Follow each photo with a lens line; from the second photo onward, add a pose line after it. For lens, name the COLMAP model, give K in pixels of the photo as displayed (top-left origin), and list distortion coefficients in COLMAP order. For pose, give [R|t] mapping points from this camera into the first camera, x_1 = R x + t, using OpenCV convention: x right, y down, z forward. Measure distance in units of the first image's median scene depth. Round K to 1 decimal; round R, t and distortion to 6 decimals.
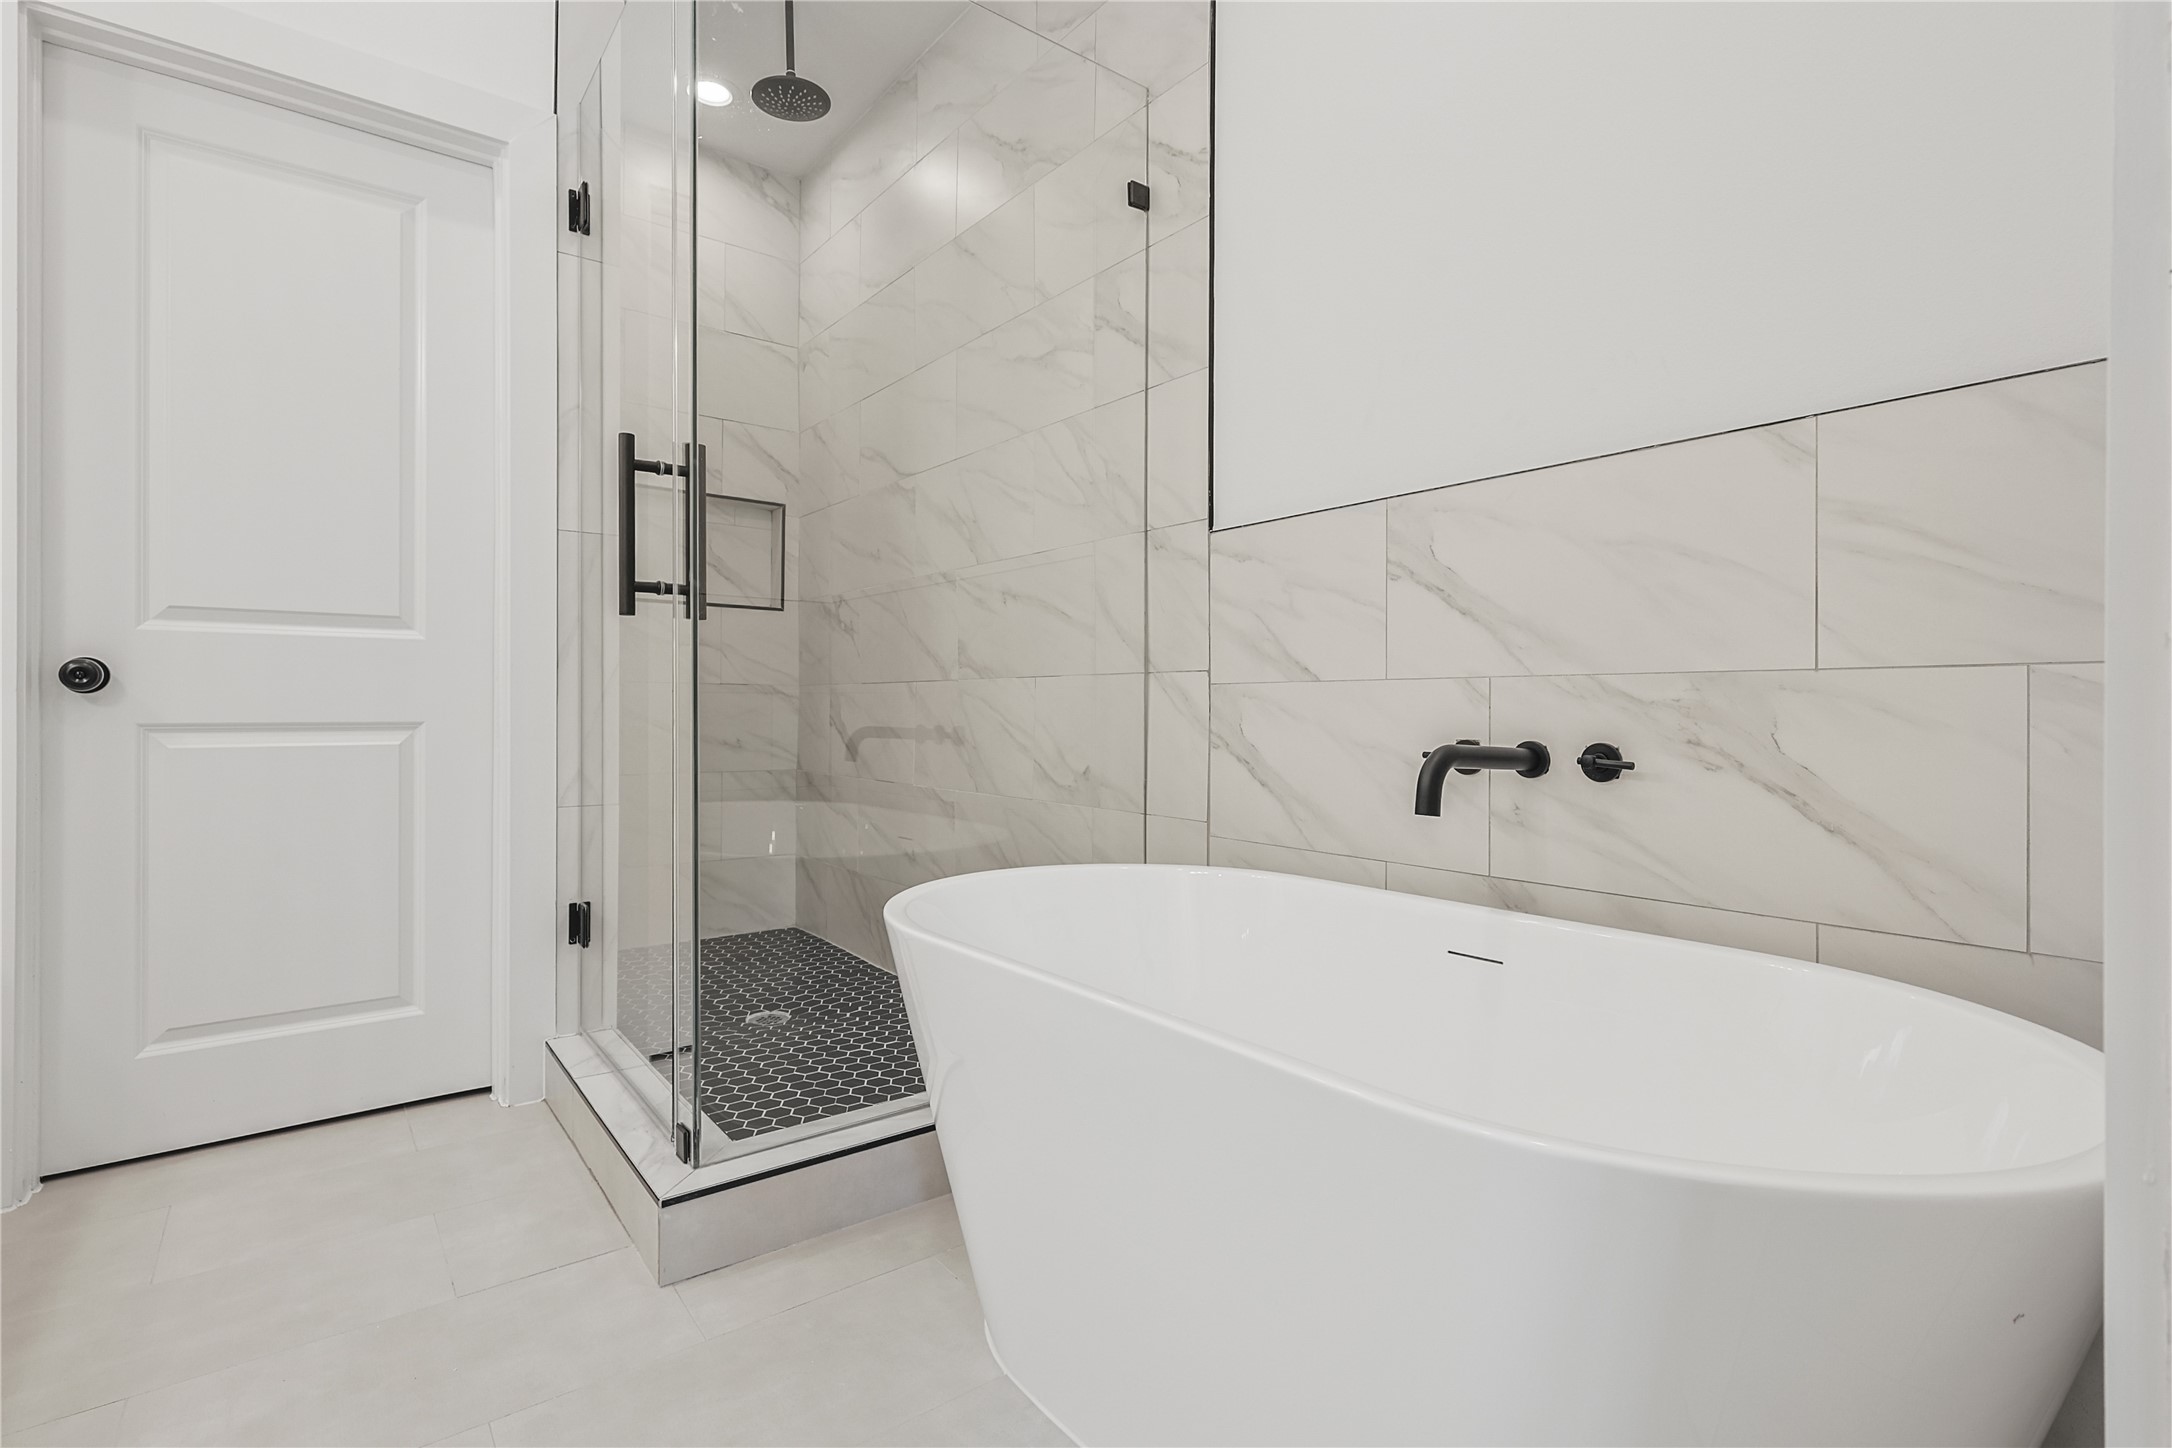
lens RADIAL K [[1005.5, 0, 1065.5], [0, 1005.5, 718.3], [0, 0, 1]] dist [0.002163, -0.001082]
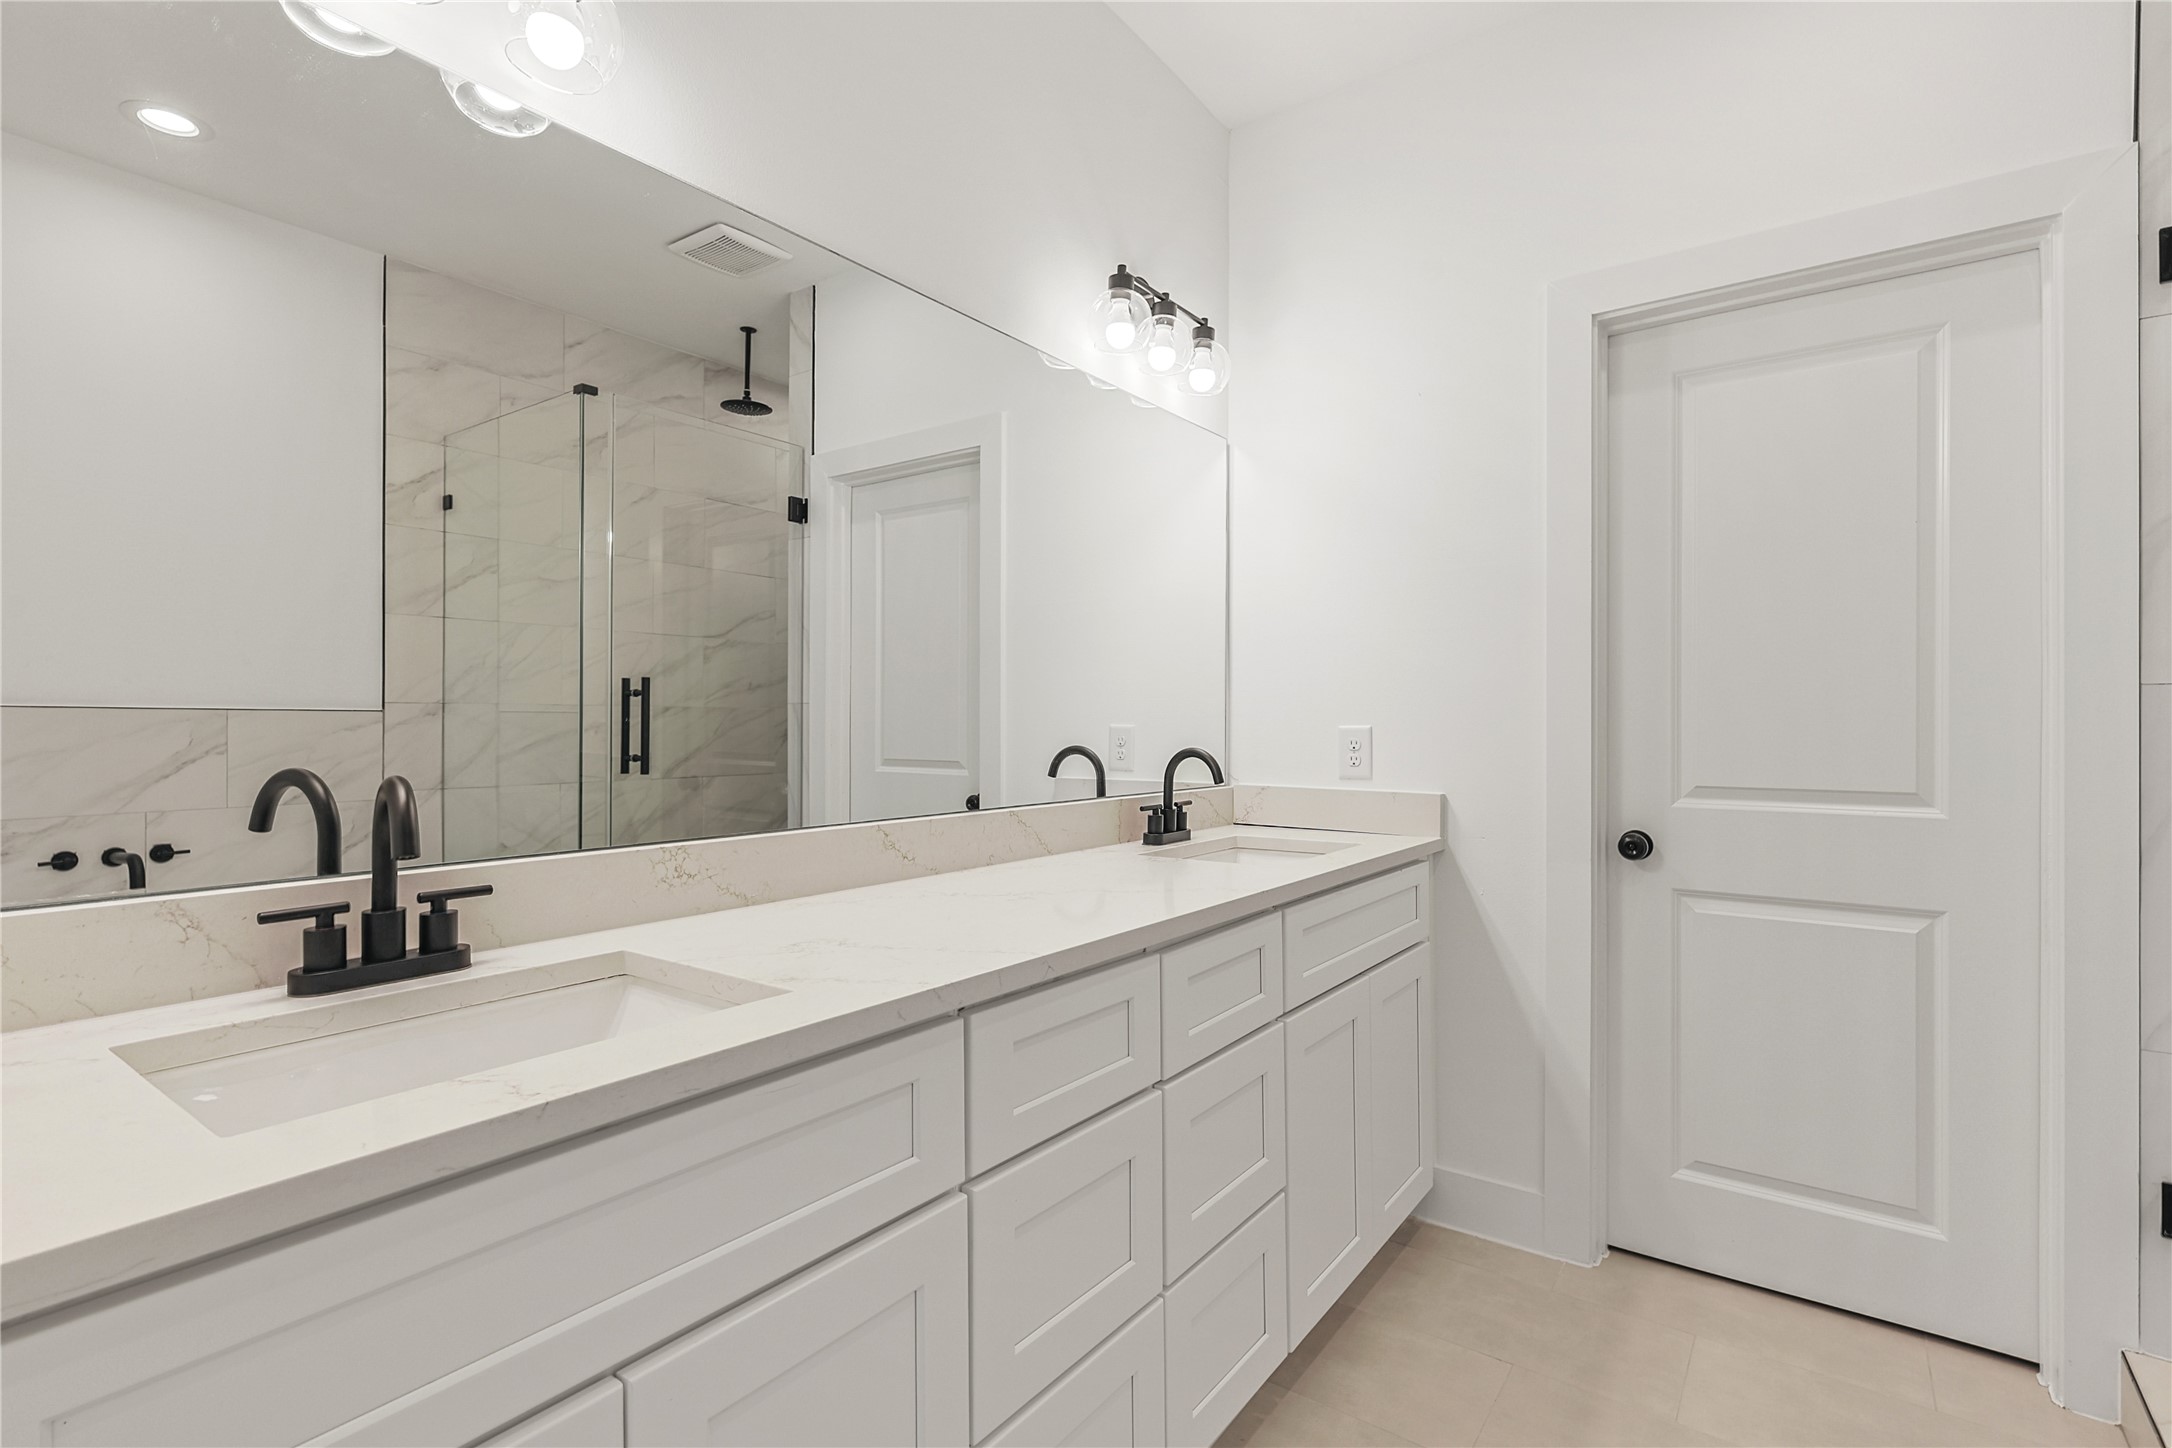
lens RADIAL K [[1005.5, 0, 1071.7], [0, 1005.5, 726.1], [0, 0, 1]] dist [0.002163, -0.001082]
pose [[0.283637, -0.001327, -0.958931, 0.000290], [-0.000441, 0.999999, -0.001514, -0.167532], [0.958932, 0.000853, 0.283636, -0.000050]]
